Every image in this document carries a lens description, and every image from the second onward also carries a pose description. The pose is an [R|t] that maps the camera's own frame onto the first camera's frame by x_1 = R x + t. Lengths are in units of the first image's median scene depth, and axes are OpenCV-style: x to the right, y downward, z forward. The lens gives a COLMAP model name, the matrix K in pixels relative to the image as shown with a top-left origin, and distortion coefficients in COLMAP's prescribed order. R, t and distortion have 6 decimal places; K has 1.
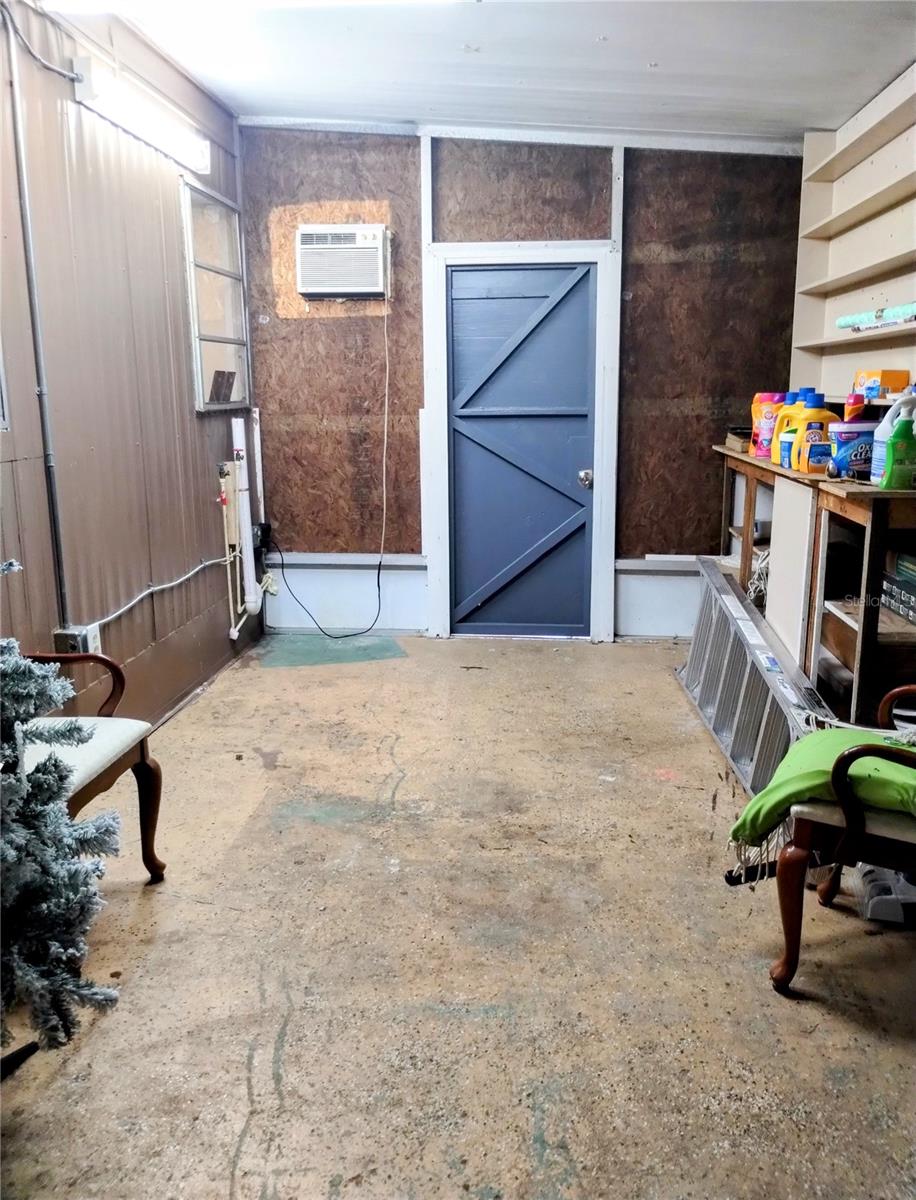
lens RADIAL K [[1005.5, 0, 455.9], [0, 1005.5, 600.1], [0, 0, 1]] dist [-0.001581, -0.003536]
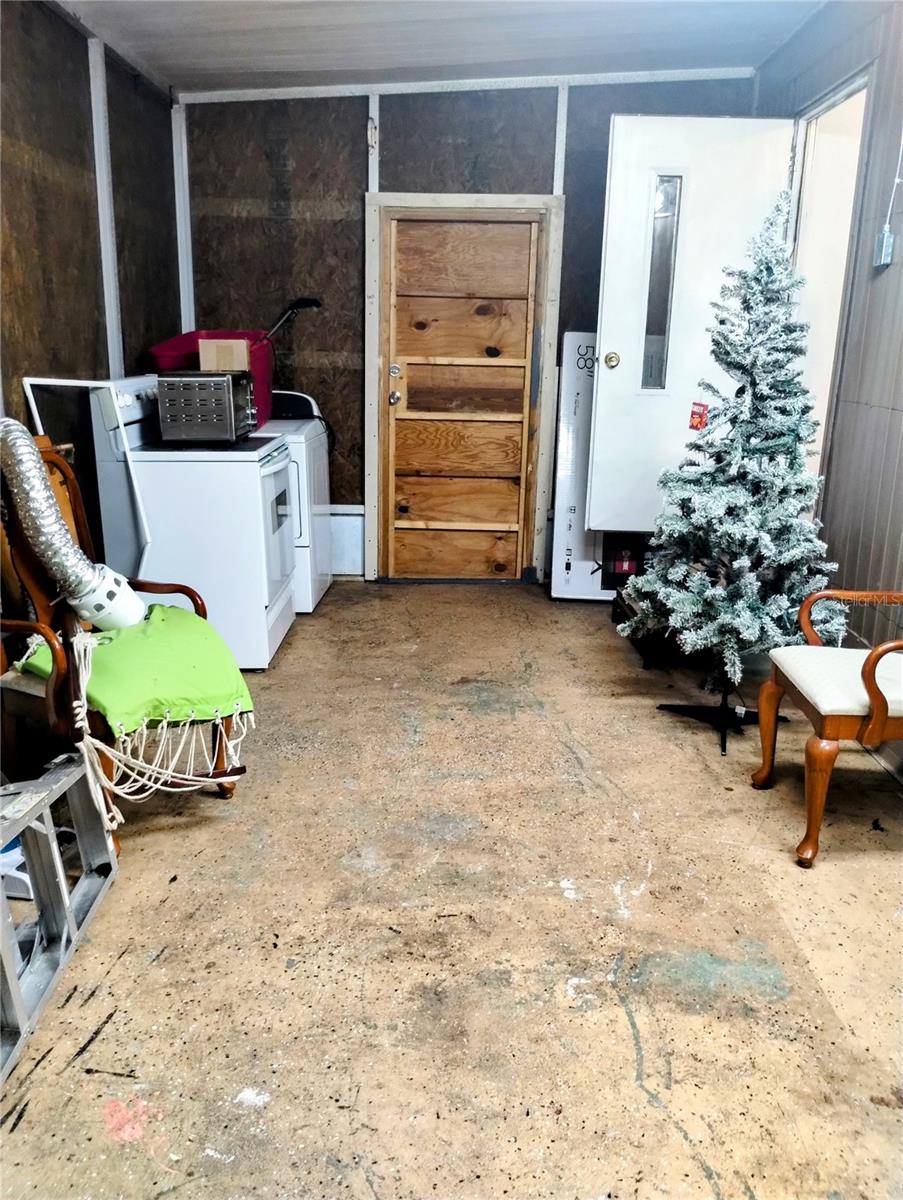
lens RADIAL K [[999.8, 0, 448.6], [0, 999.8, 600.6], [0, 0, 1]] dist [0.066912, -0.096545]
pose [[-0.996623, -0.003505, -0.082036, 0.107745], [-0.040172, 0.892165, 0.449919, -0.329428], [0.071613, 0.451696, -0.889293, 1.550598]]
